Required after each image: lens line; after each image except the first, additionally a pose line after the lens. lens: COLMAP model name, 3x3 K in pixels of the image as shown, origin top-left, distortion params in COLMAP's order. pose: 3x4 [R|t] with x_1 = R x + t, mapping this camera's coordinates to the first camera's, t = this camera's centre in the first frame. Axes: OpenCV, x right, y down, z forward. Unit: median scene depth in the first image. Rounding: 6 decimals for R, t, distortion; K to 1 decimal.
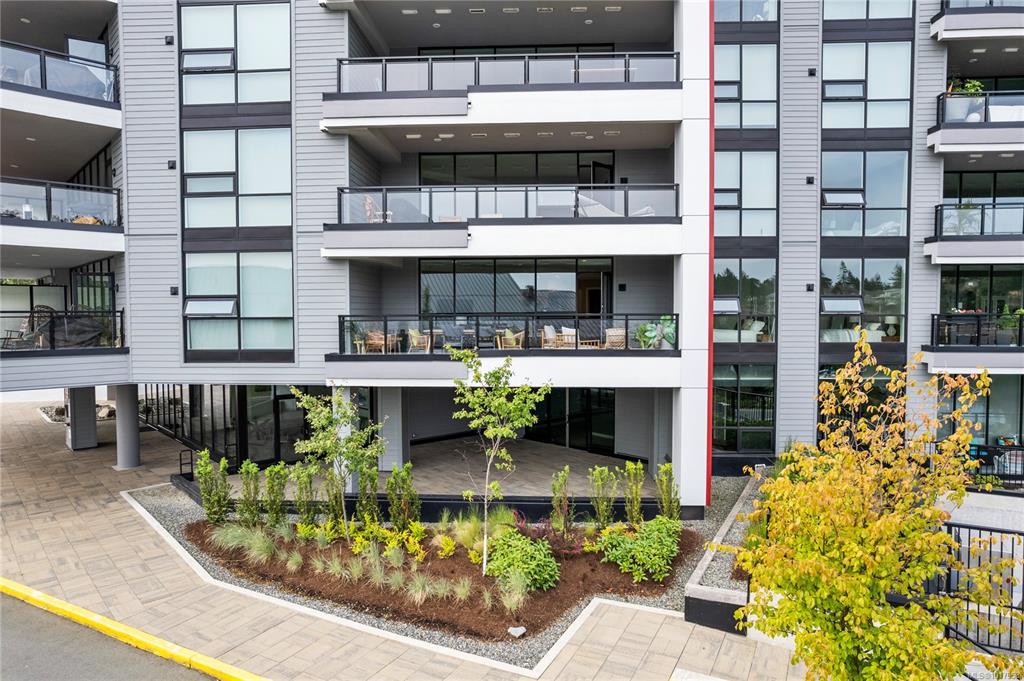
lens RADIAL K [[653.5, 0, 512.0], [0, 653.5, 340.5], [0, 0, 1]] dist [0.000504, 0.001502]
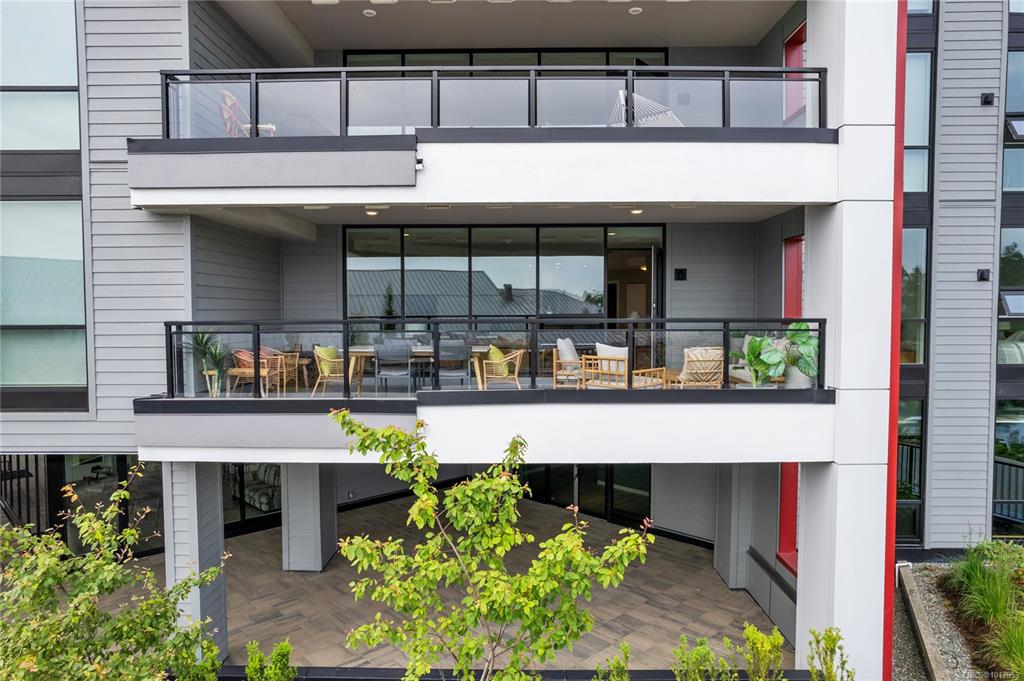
lens RADIAL K [[653.5, 0, 512.0], [0, 653.5, 340.5], [0, 0, 1]] dist [0.000504, 0.001502]
pose [[0.999142, -0.001586, 0.041386, -0.014545], [0.001685, 0.999996, -0.002349, -0.021522], [-0.041382, 0.002416, 0.999140, 0.459928]]
